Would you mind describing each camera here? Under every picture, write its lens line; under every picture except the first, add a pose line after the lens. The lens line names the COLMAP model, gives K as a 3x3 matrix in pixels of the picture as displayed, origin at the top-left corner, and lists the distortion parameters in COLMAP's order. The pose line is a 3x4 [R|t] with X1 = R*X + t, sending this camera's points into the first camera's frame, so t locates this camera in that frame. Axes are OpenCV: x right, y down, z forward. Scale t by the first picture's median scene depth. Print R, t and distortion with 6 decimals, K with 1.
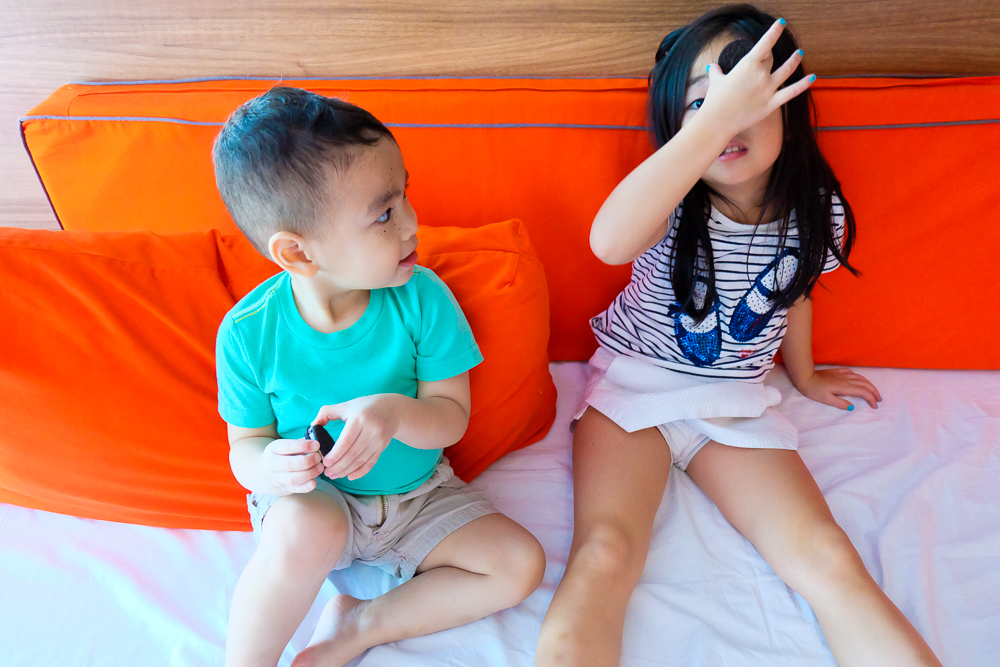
lens RADIAL K [[712.9, 0, 501.8], [0, 712.9, 327.0], [0, 0, 1]] dist [-0.049866, 0.031354]
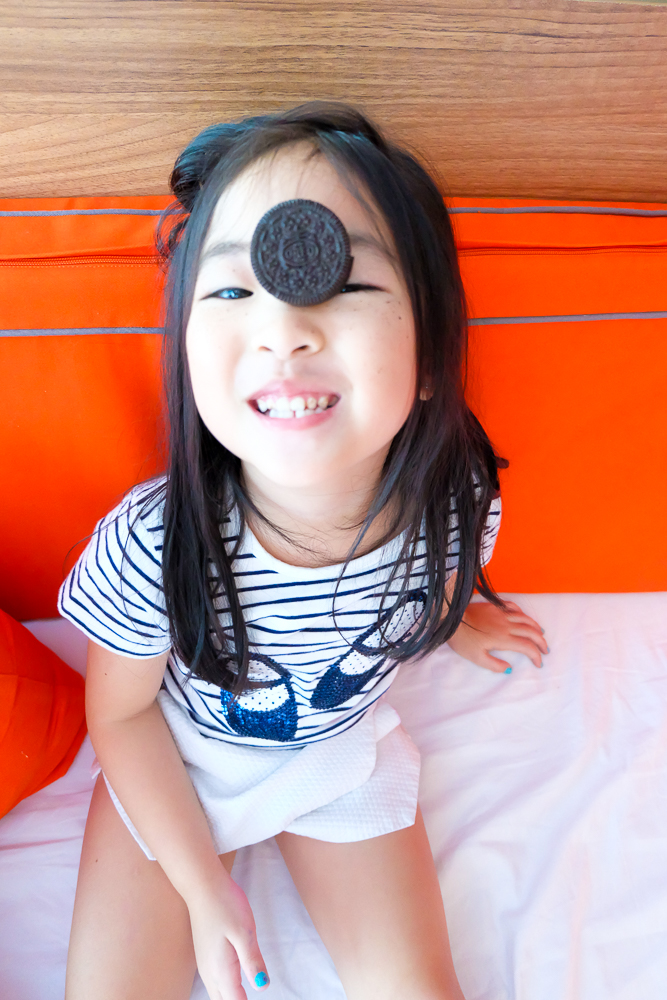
lens RADIAL K [[712.9, 0, 354.4], [0, 712.9, 517.9], [0, 0, 1]] dist [-0.049866, 0.031354]
pose [[0.980135, -0.070144, 0.185513, 0.234496], [0.007417, 0.947679, 0.319139, -0.310159], [-0.198193, -0.311423, 0.929374, 0.435886]]
